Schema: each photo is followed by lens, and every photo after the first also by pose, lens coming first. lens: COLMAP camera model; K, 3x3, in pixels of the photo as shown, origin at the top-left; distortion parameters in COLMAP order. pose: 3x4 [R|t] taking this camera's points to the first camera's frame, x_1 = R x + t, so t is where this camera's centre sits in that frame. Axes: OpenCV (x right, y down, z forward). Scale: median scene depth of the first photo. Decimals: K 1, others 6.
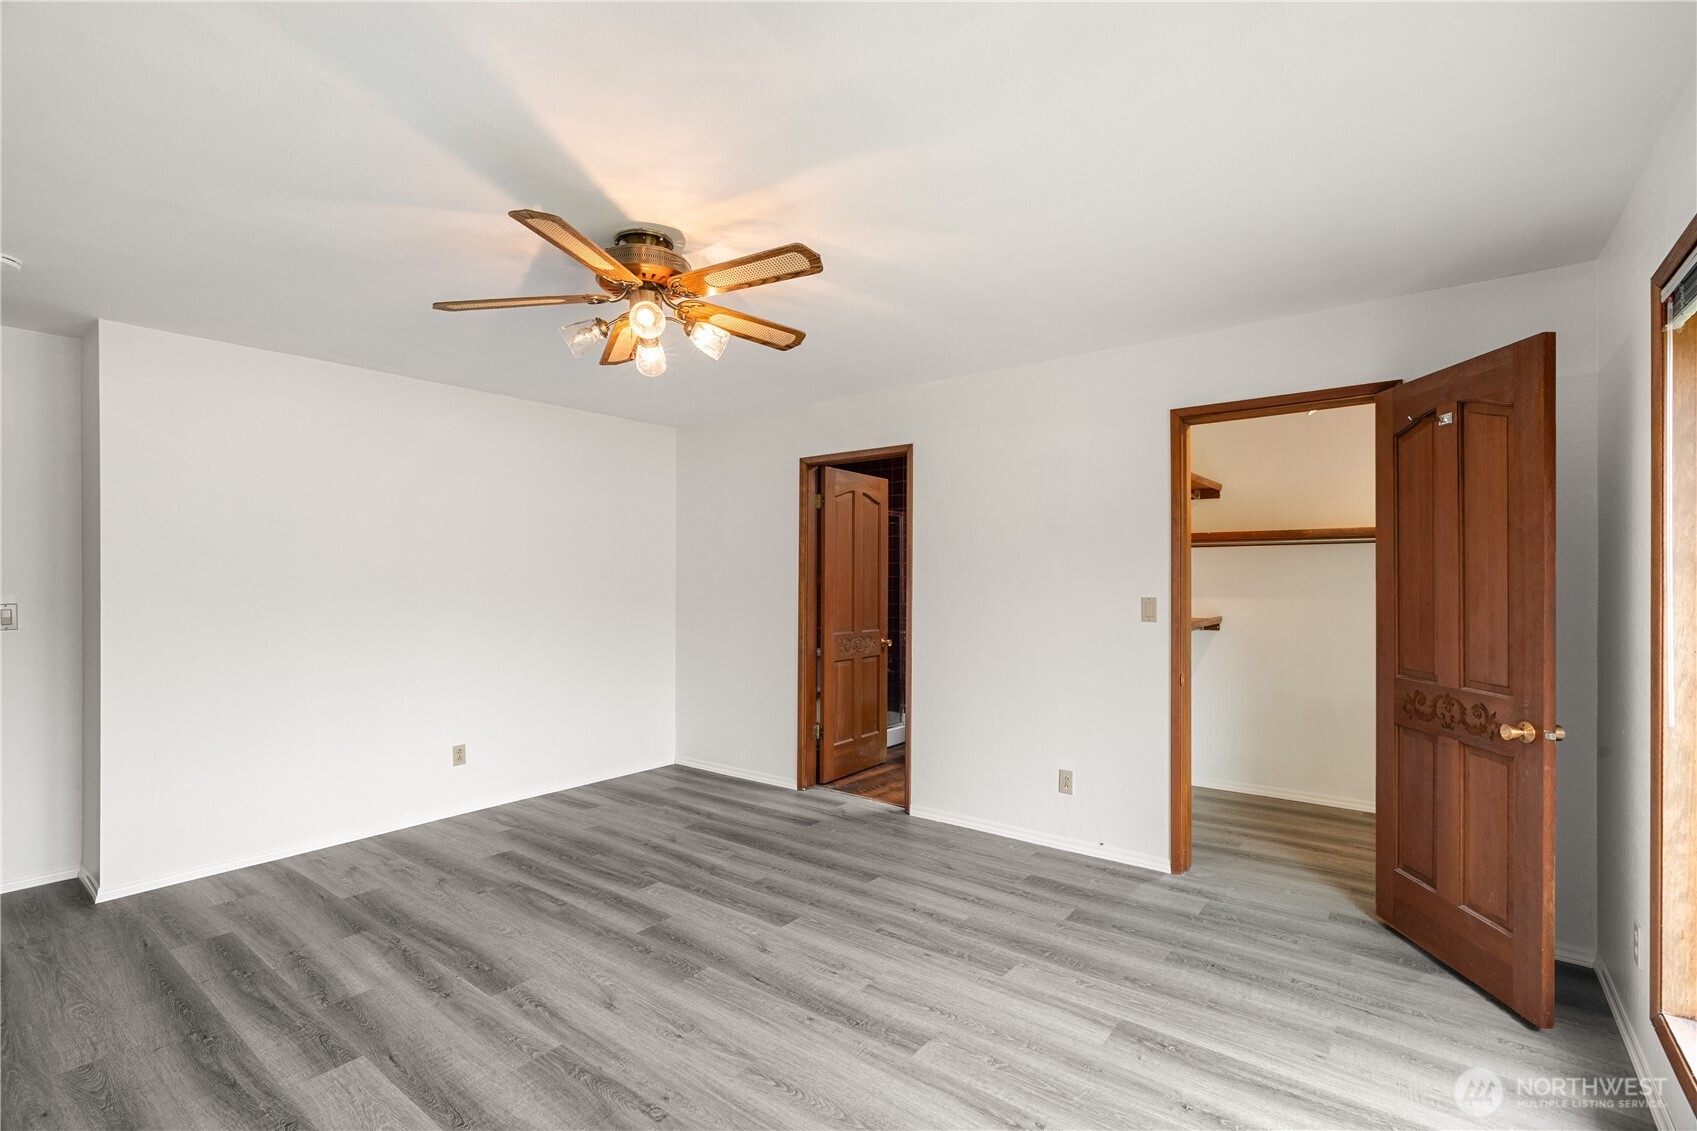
lens RADIAL K [[763.1, 0, 848.2], [0, 763.1, 571.7], [0, 0, 1]] dist [-0.006146, 0.000734]
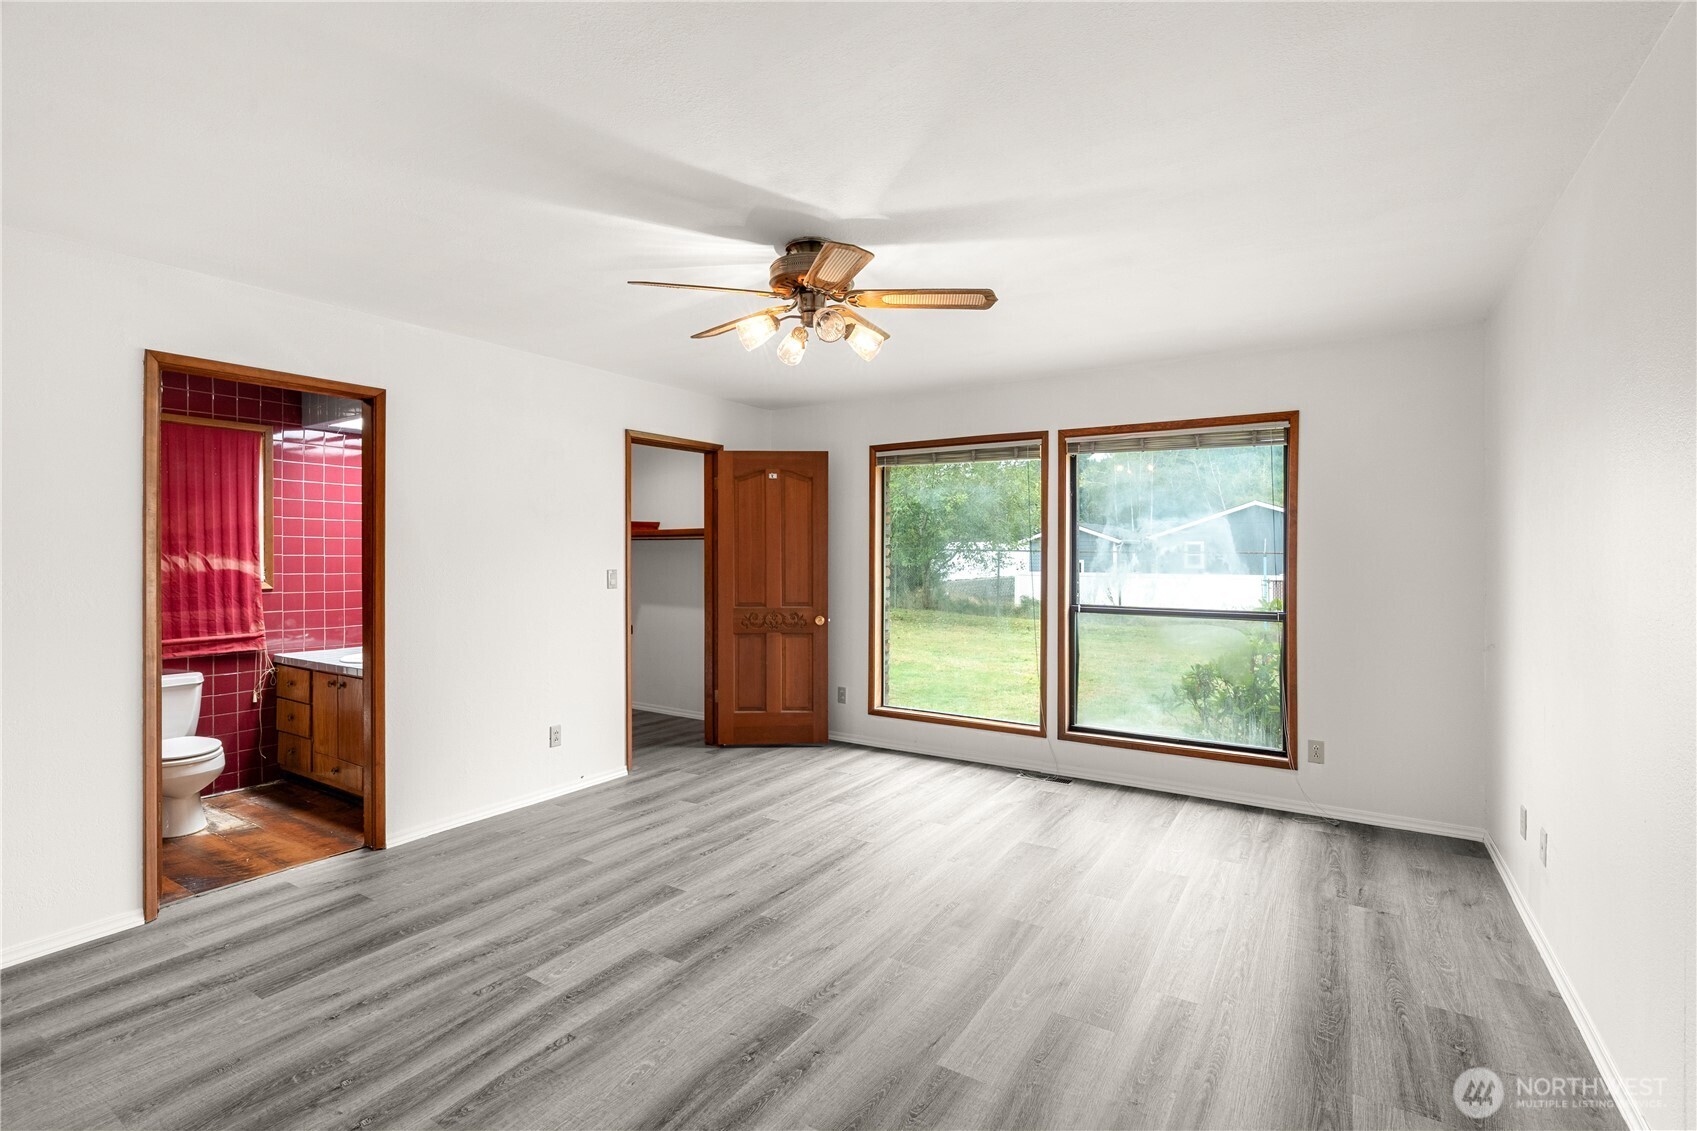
lens RADIAL K [[766.4, 0, 847.3], [0, 766.4, 558.0], [0, 0, 1]] dist [-0.000645, 0.000291]
pose [[-0.075645, -0.006077, 0.997116, -1.052442], [-0.006843, 0.999961, 0.005575, 0.004543], [-0.997111, -0.006402, -0.075684, 0.794739]]
